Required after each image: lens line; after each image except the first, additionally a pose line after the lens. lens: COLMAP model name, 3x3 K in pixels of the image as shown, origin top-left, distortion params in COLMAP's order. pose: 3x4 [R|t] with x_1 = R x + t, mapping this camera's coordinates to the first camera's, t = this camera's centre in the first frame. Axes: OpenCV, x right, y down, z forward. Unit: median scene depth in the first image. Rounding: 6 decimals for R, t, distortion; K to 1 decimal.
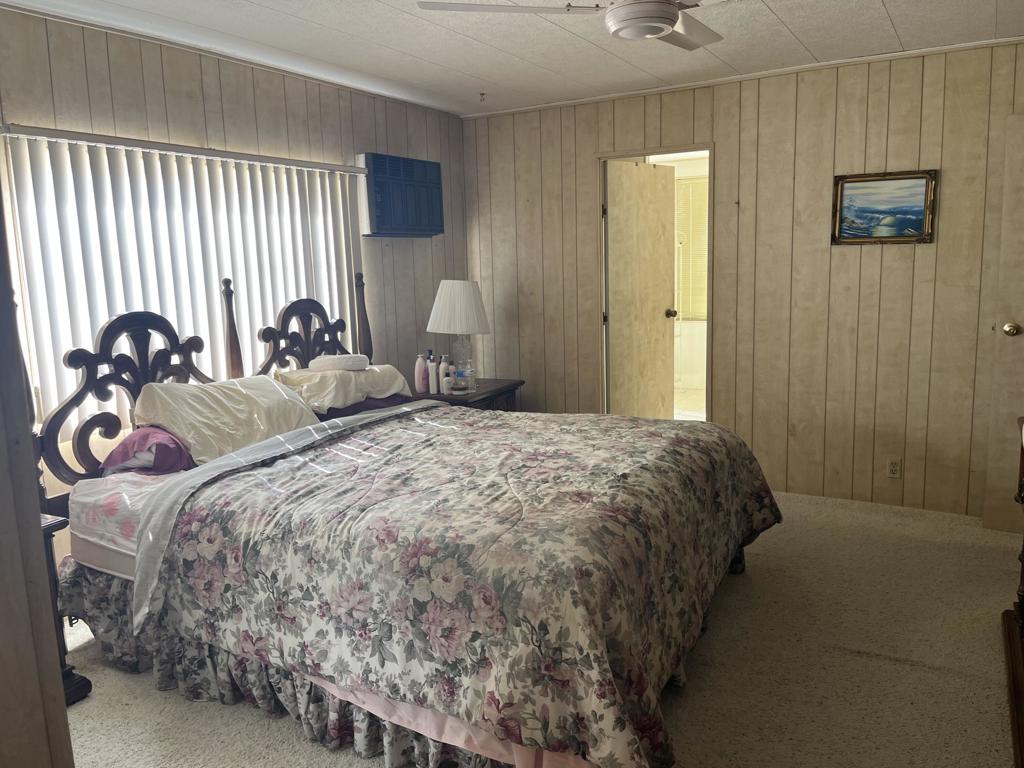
lens RADIAL K [[772.8, 0, 515.8], [0, 772.8, 379.3], [0, 0, 1]] dist [0.071808, -0.096767]
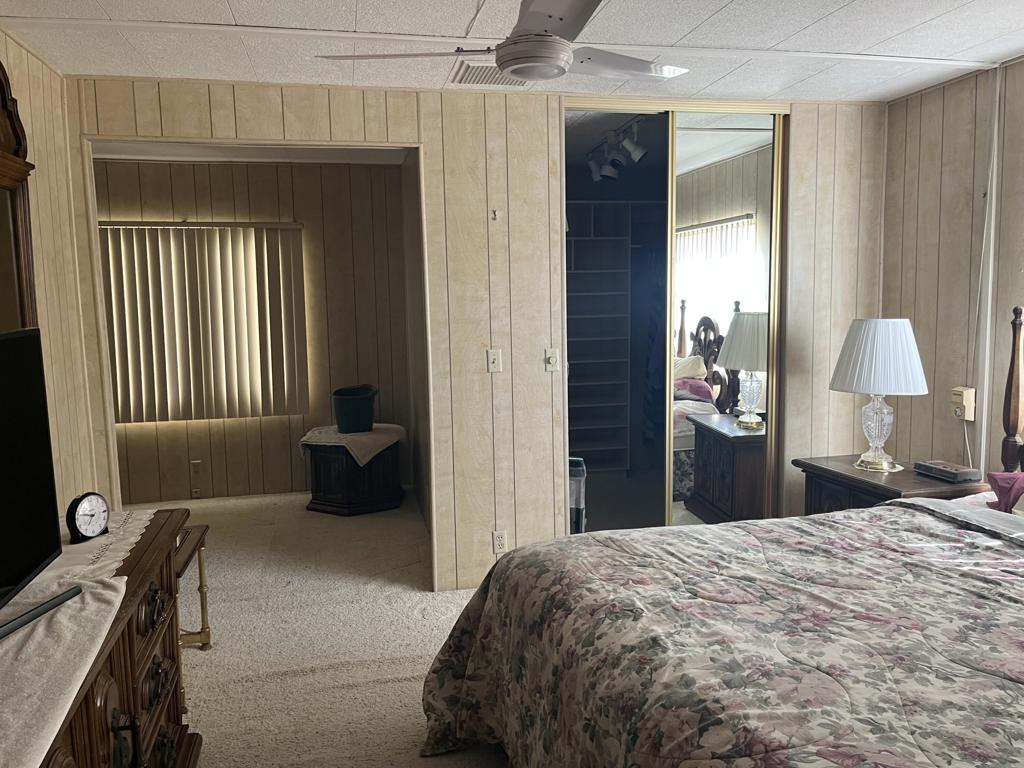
lens RADIAL K [[772.8, 0, 510.8], [0, 772.8, 378.9], [0, 0, 1]] dist [0.071808, -0.096767]
pose [[-0.732167, 0.122493, -0.670020, 0.585610], [-0.063030, 0.967290, 0.245716, -0.222272], [0.678202, 0.222137, -0.700498, 1.177277]]
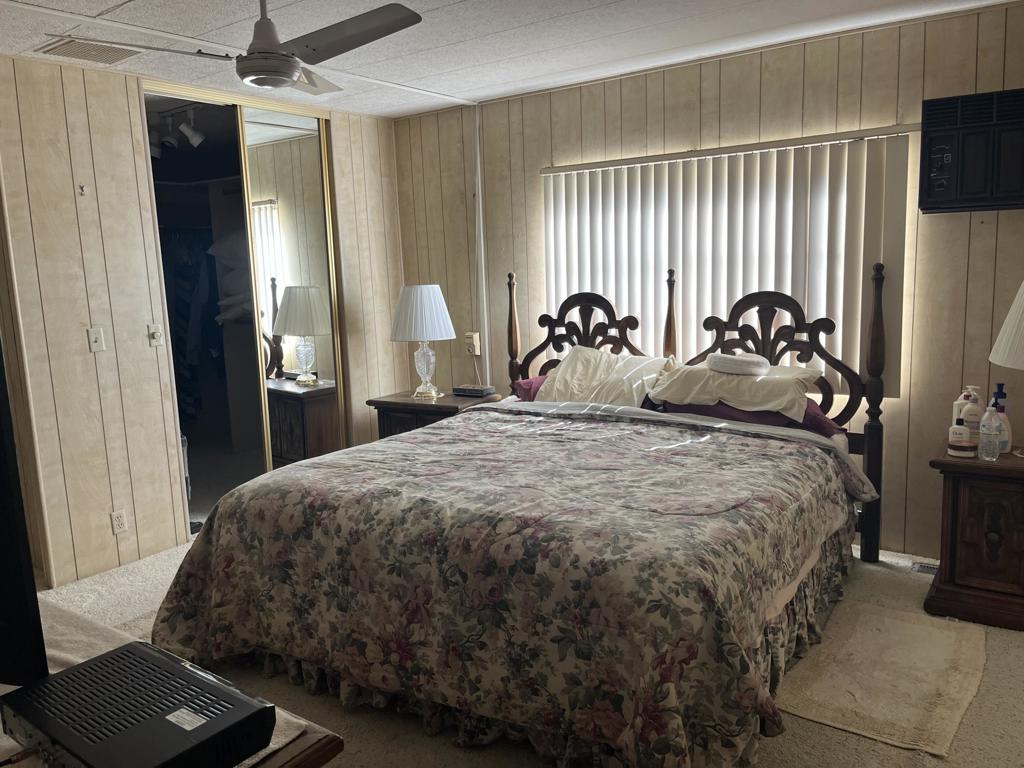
lens RADIAL K [[772.8, 0, 505.5], [0, 772.8, 384.5], [0, 0, 1]] dist [0.071808, -0.096767]
pose [[-0.093080, 0.194088, -0.976558, 0.924523], [-0.112538, 0.972480, 0.204004, -0.199441], [0.989278, 0.128889, -0.068676, 1.016317]]
